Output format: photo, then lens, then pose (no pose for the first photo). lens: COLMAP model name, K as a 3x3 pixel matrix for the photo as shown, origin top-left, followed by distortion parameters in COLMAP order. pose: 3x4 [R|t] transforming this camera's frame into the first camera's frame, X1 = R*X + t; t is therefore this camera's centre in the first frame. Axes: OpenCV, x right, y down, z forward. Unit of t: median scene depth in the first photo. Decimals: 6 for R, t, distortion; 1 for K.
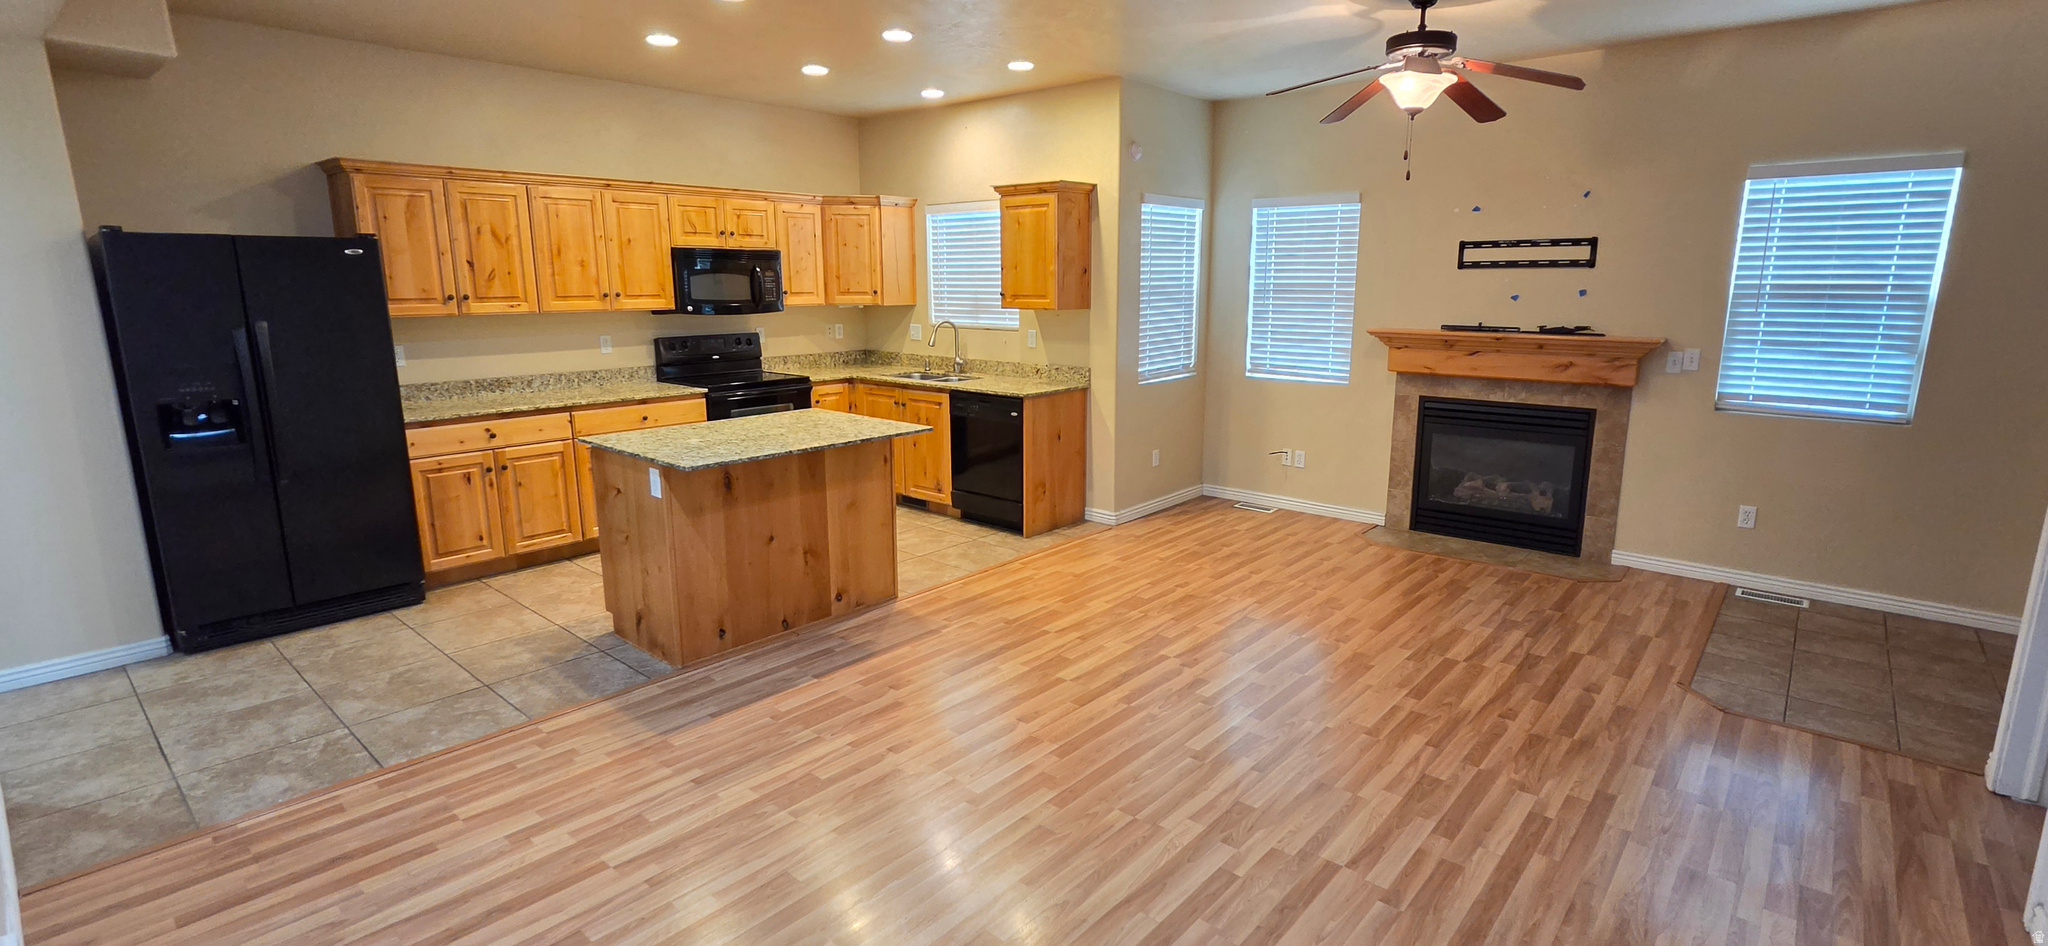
lens RADIAL K [[934.0, 0, 1042.8], [0, 934.0, 458.3], [0, 0, 1]] dist [-0.000069, -0.000042]
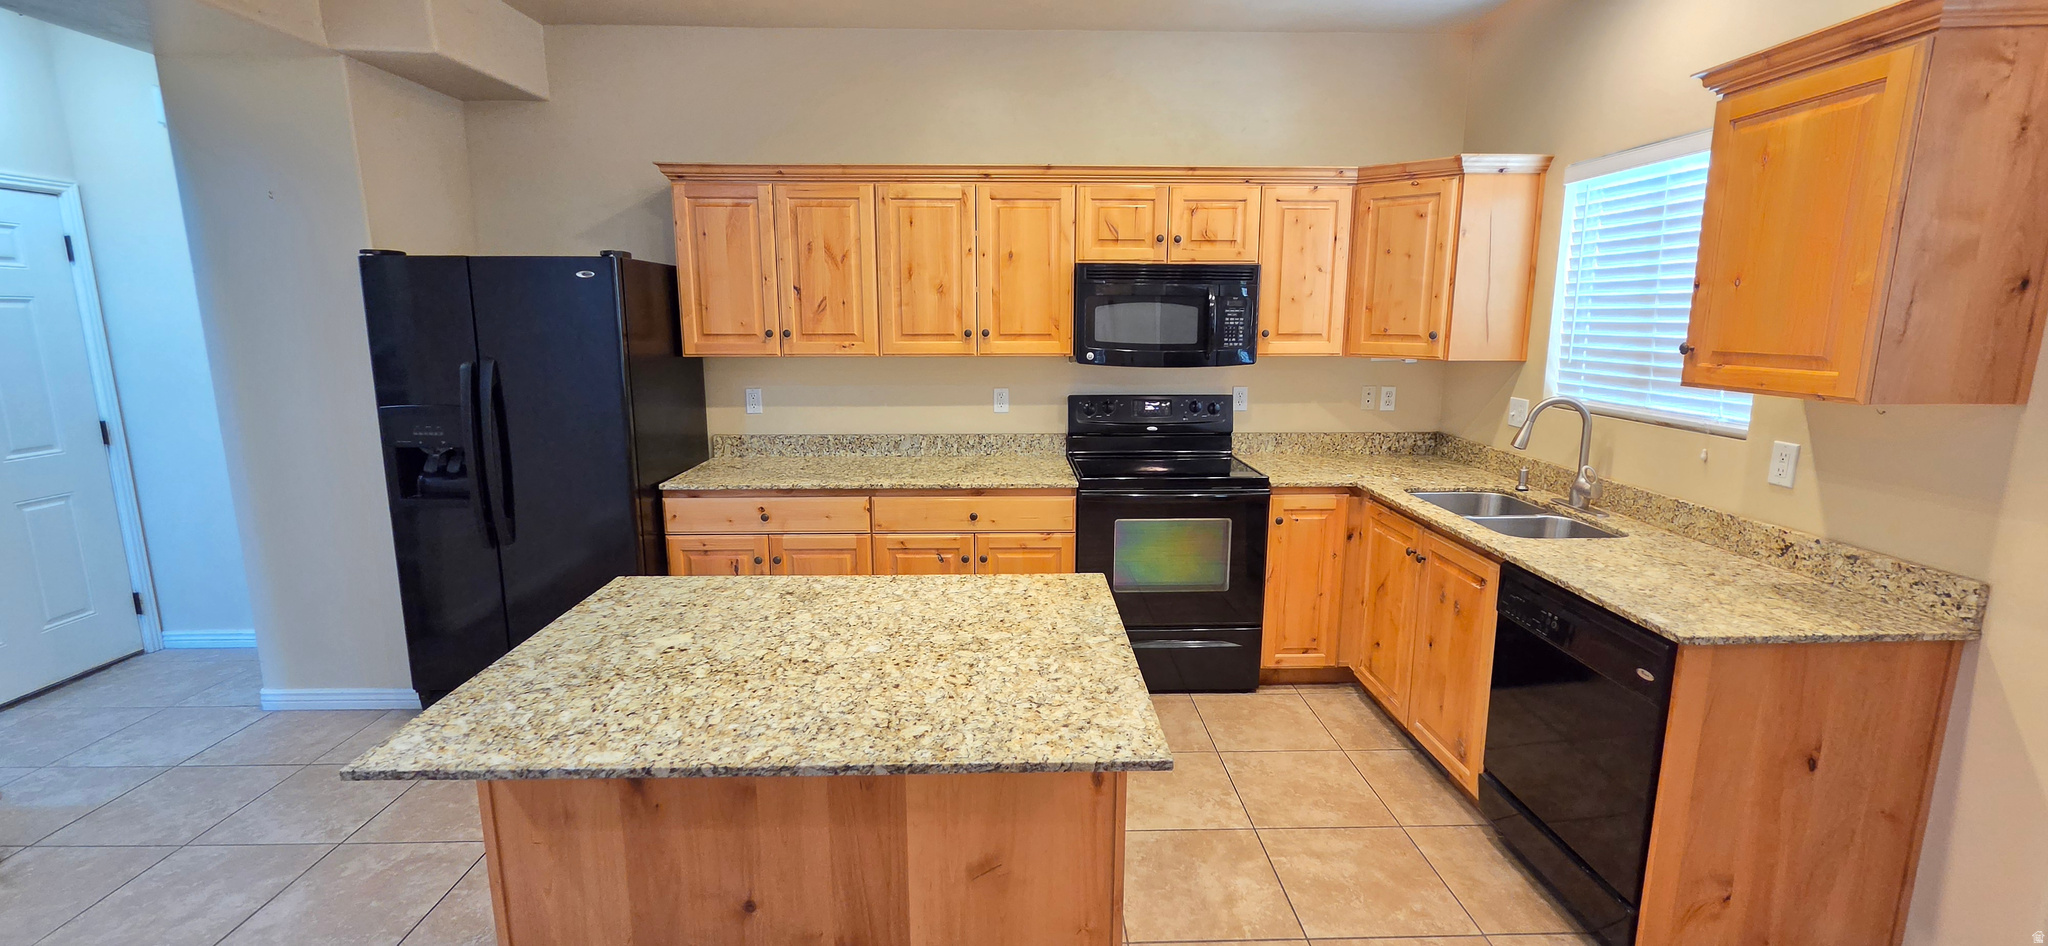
lens RADIAL K [[848.2, 0, 1024.9], [0, 848.2, 462.6], [0, 0, 1]] dist [0.002331, 0.001400]
pose [[0.671416, 0.129652, -0.729651, 0.042177], [-0.143521, 0.988686, 0.043614, -0.119305], [0.727050, 0.075437, 0.682427, 0.638355]]
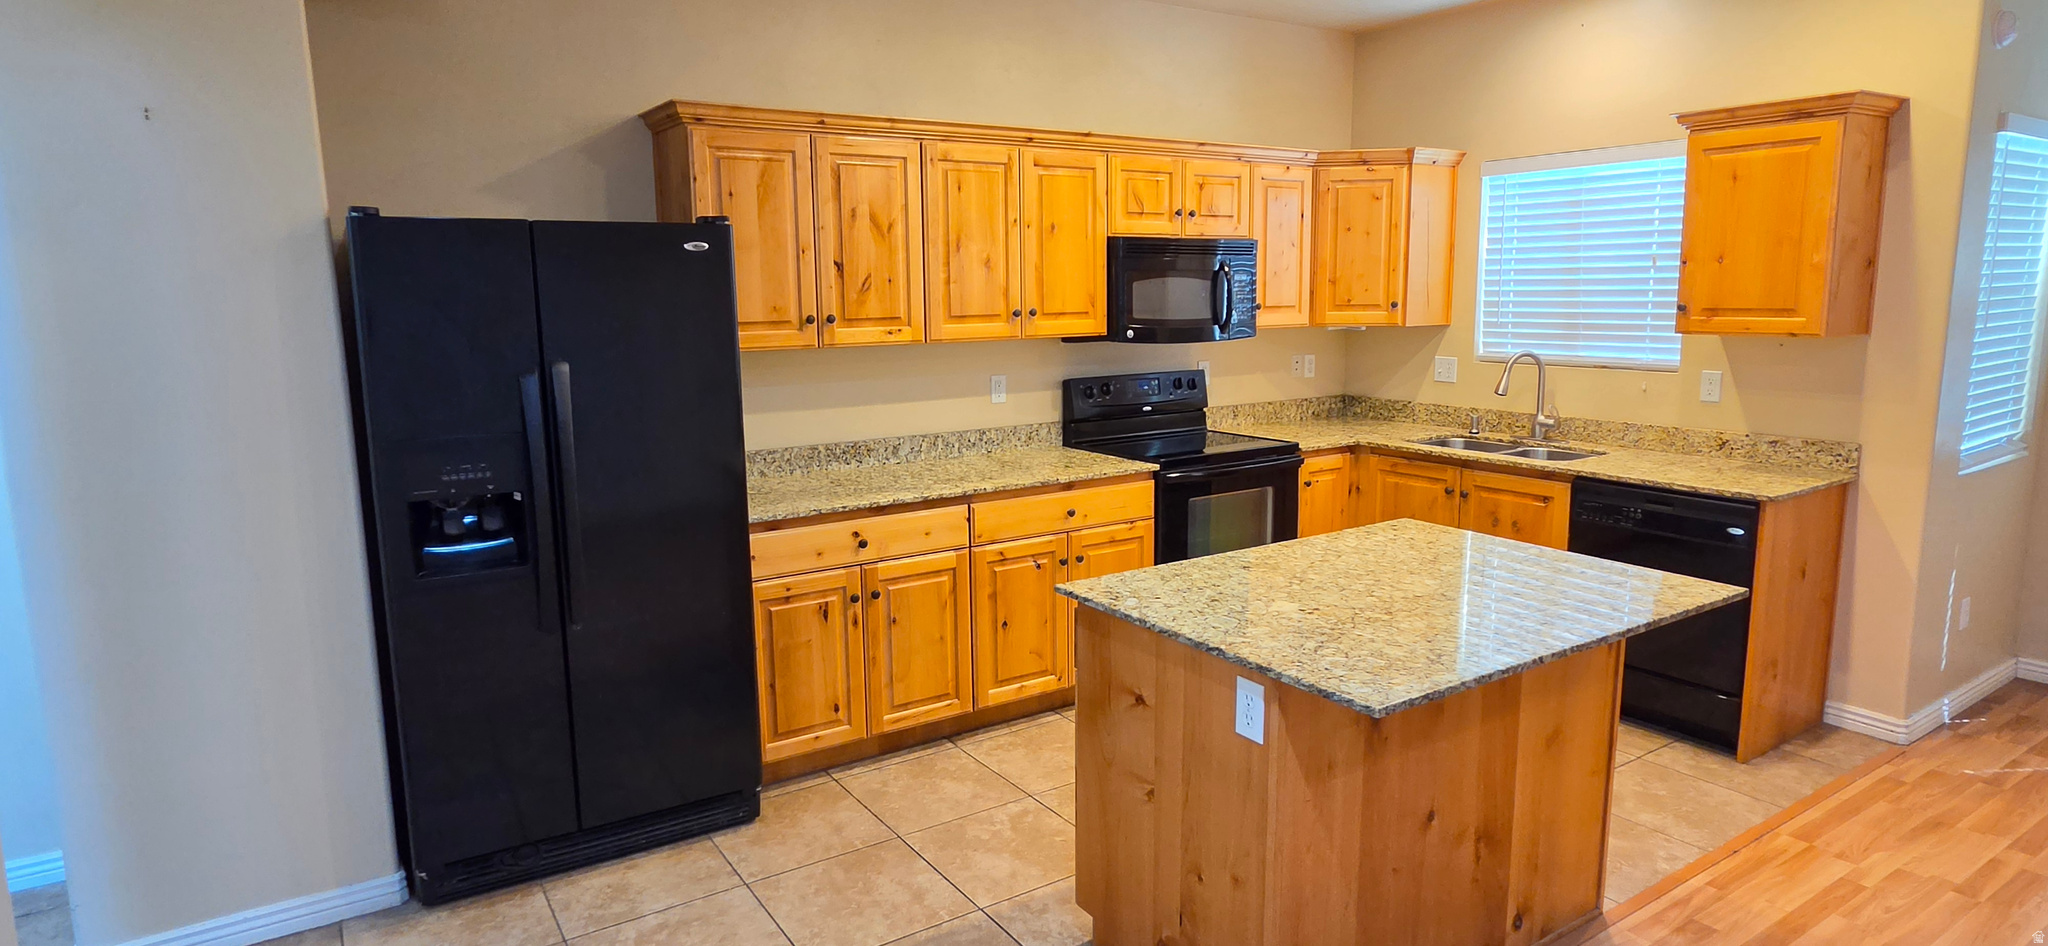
lens RADIAL K [[1123.5, 0, 1029.9], [0, 1123.5, 454.0], [0, 0, 1]] dist [0.000833, -0.002235]
pose [[0.961541, 0.028841, -0.273144, -0.265385], [-0.040502, 0.998489, -0.037148, -0.055743], [0.271659, 0.046782, 0.961256, 0.297613]]
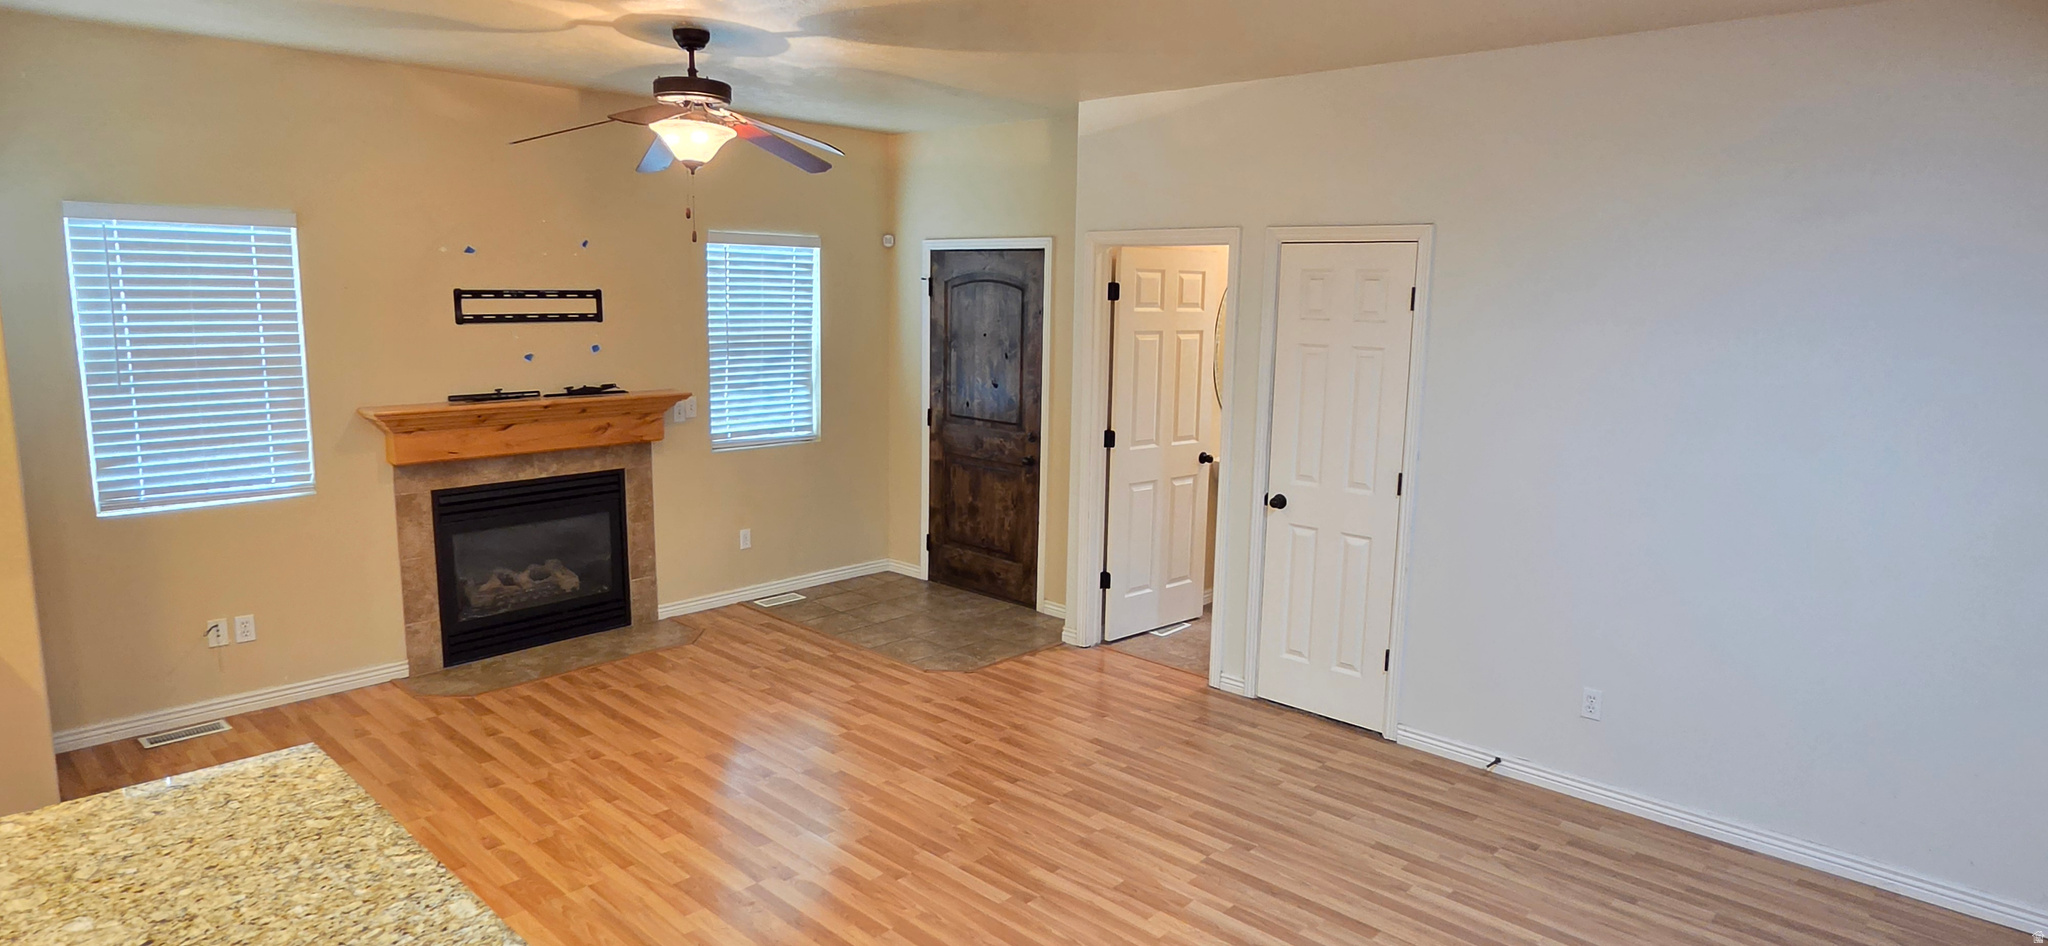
lens RADIAL K [[1123.5, 0, 1025.9], [0, 1123.5, 456.6], [0, 0, 1]] dist [0.000833, -0.002235]
pose [[0.040031, -0.150197, 0.987845, -0.515687], [0.170852, 0.975107, 0.141337, -0.155112], [-0.984483, 0.163117, 0.064696, 0.516922]]
